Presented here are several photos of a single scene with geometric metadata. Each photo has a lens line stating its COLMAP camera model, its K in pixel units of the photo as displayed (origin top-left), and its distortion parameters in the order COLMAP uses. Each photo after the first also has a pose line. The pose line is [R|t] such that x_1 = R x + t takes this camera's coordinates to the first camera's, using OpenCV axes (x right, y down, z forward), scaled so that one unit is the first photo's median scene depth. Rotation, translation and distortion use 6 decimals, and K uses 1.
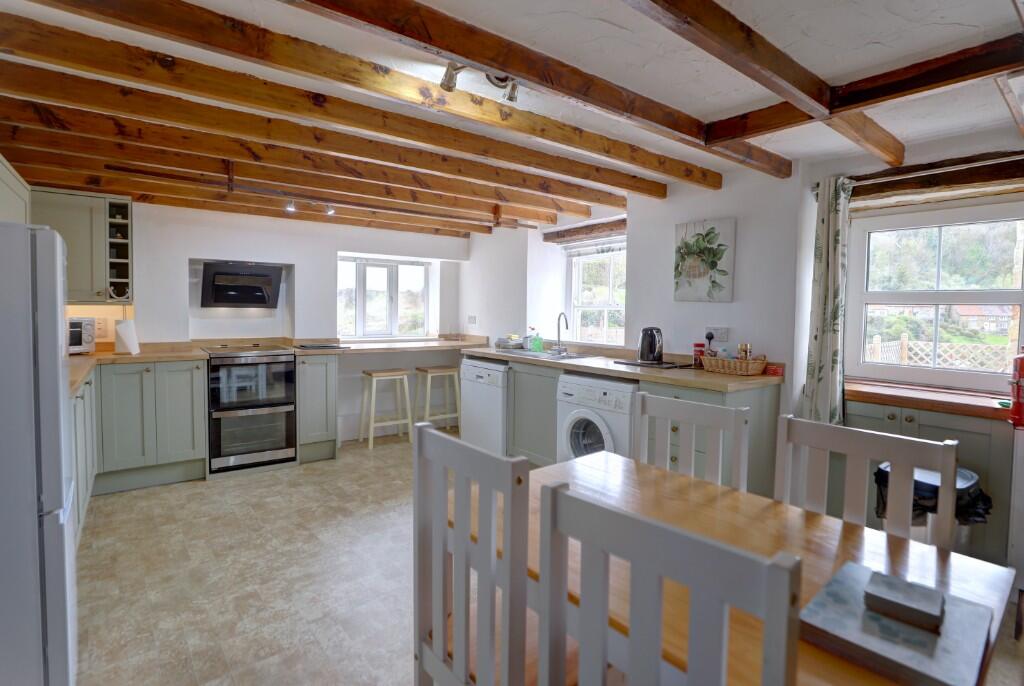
lens RADIAL K [[488.1, 0, 515.7], [0, 488.1, 336.0], [0, 0, 1]] dist [-0.041112, 0.003840]
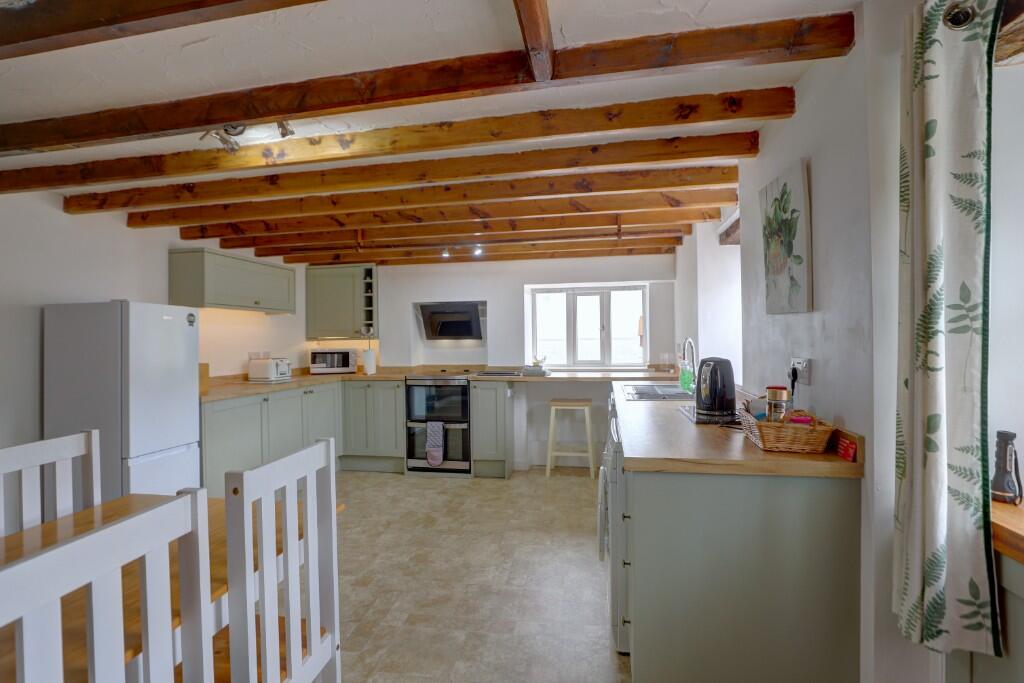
lens RADIAL K [[488.1, 0, 517.6], [0, 488.1, 343.0], [0, 0, 1]] dist [-0.041112, 0.003840]
pose [[0.672582, -0.015538, -0.739860, 0.550455], [-0.018275, 0.999126, -0.037597, -0.008123], [0.739797, 0.038808, 0.671710, 0.354038]]
